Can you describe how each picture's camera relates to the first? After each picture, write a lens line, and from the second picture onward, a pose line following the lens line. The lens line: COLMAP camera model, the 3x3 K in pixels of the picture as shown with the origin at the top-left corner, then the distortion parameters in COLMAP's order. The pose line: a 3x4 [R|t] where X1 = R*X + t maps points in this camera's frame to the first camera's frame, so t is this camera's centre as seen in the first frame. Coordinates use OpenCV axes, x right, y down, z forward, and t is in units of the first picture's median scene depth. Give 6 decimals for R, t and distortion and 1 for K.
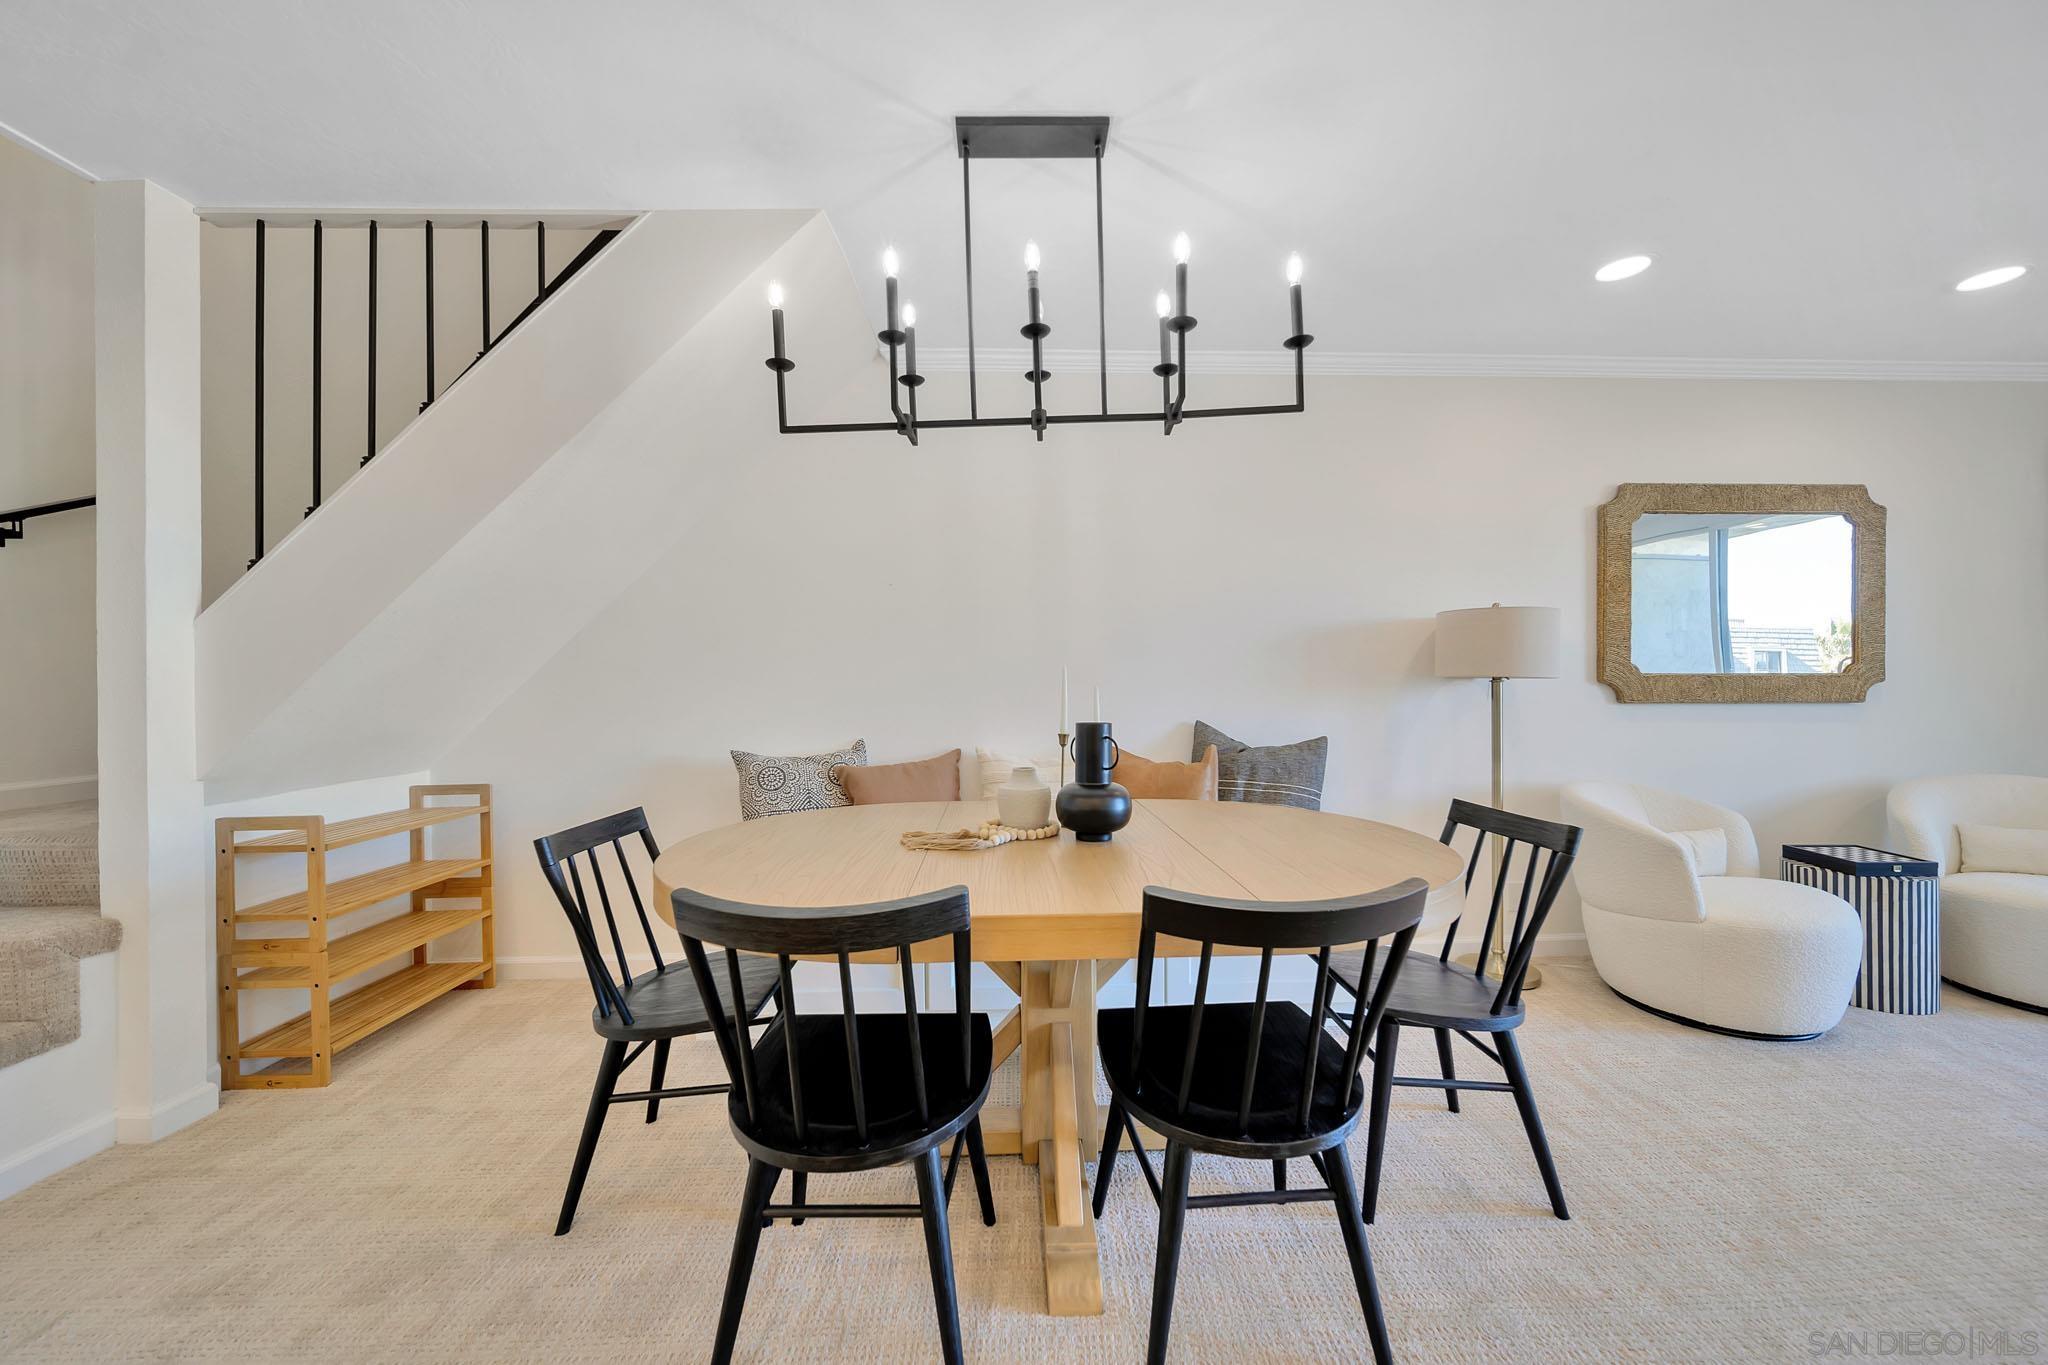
lens RADIAL K [[721.0, 0, 1027.0], [0, 721.0, 679.2], [0, 0, 1]] dist [0.000066, -0.000002]
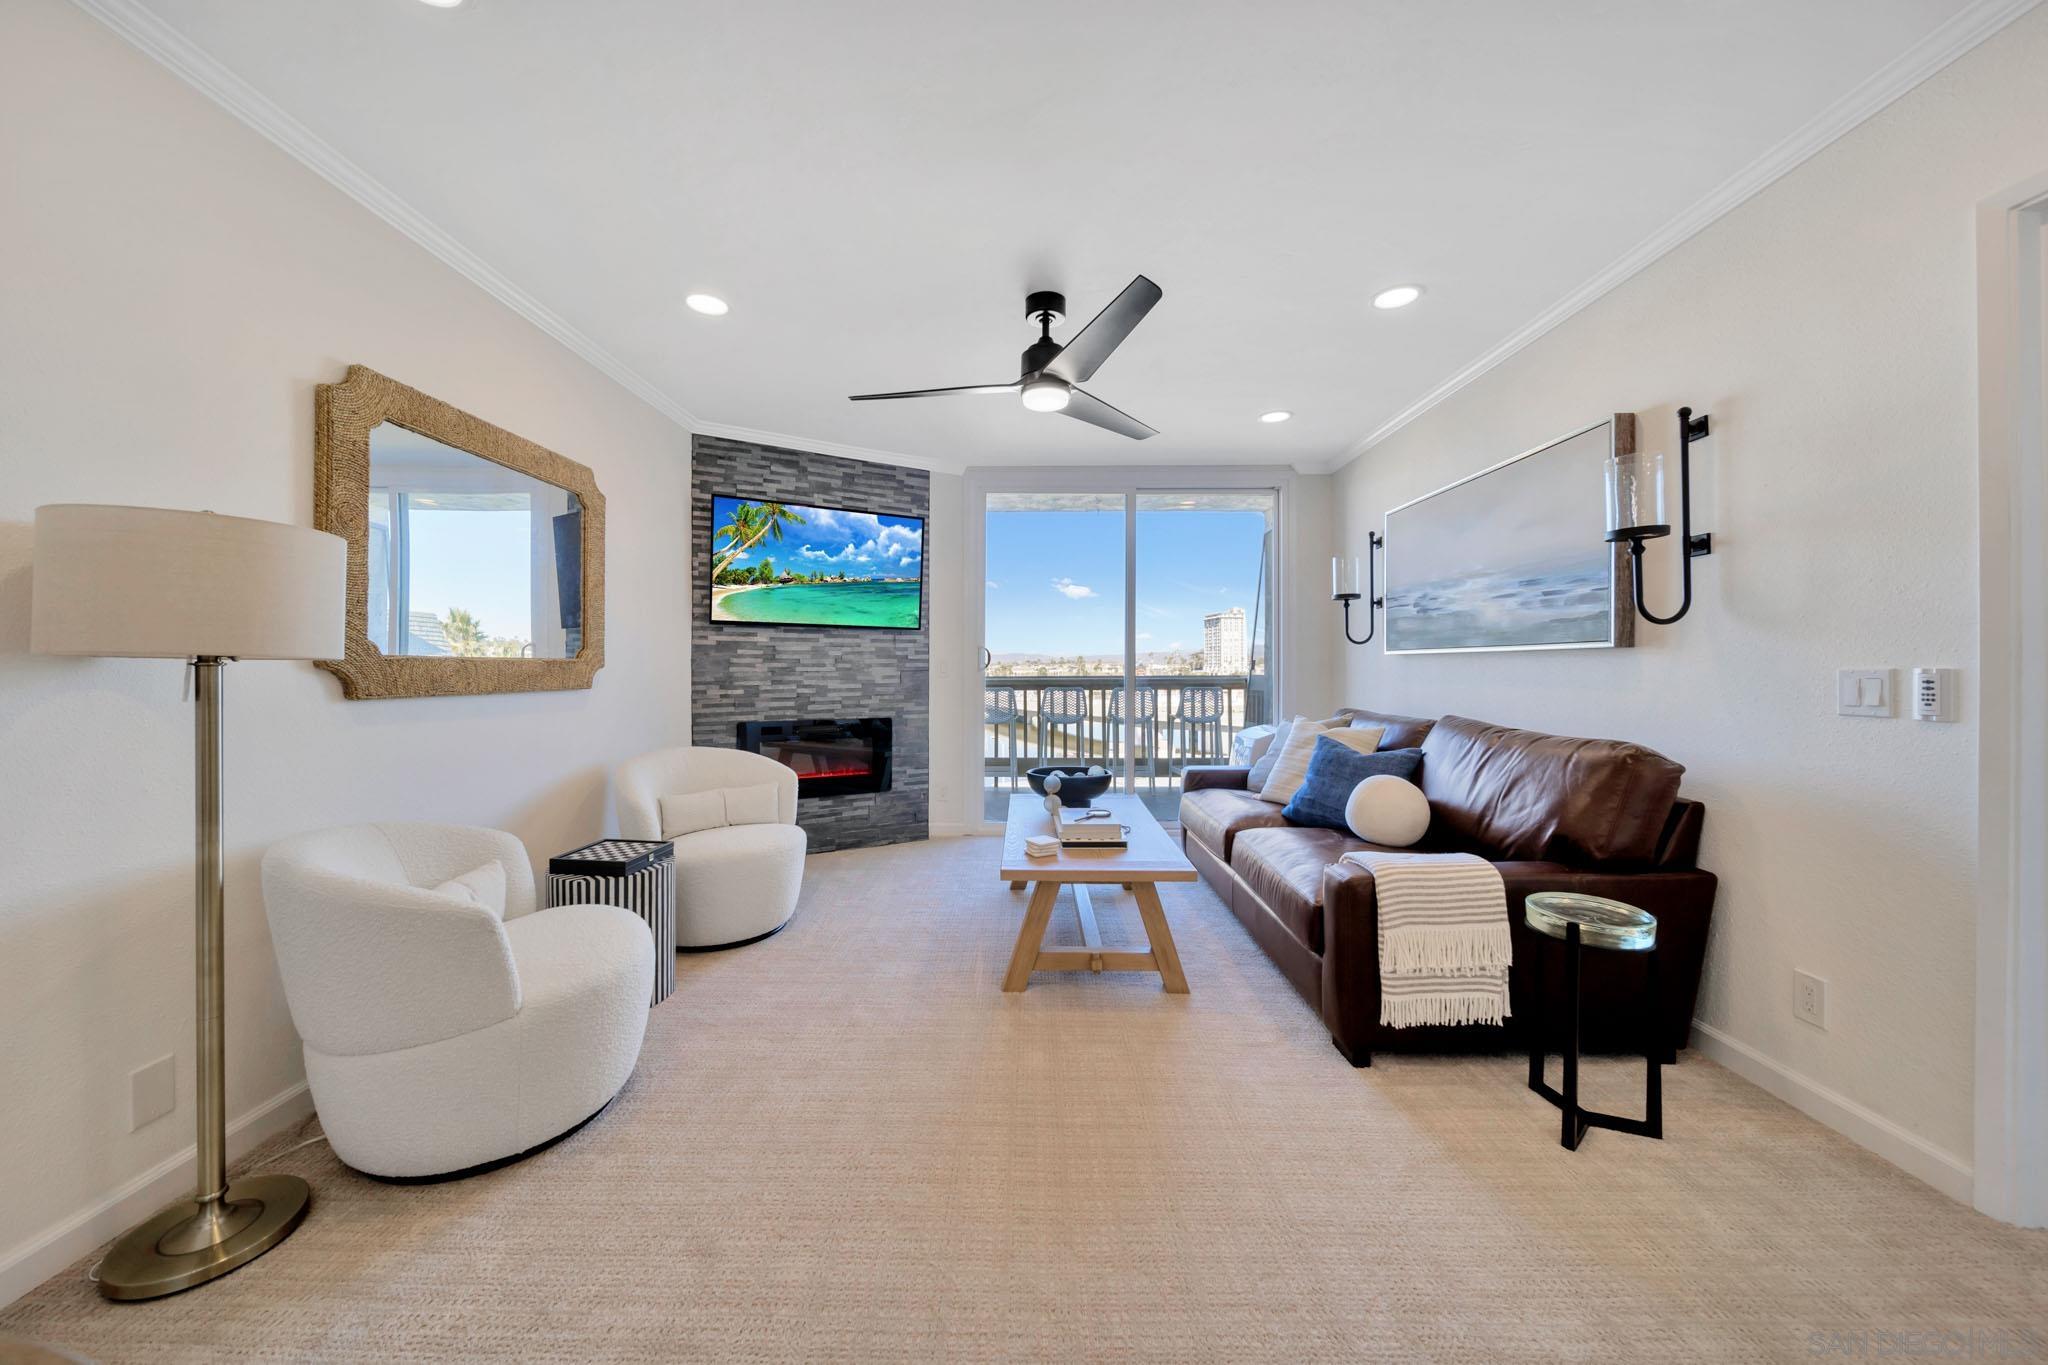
lens RADIAL K [[715.6, 0, 1015.7], [0, 715.6, 670.6], [0, 0, 1]] dist [-0.000666, -0.000063]
pose [[0.038968, -0.002083, 0.999238, 0.216464], [-0.007196, 0.999971, 0.002365, 0.000932], [-0.999215, -0.007283, 0.038952, 0.403597]]
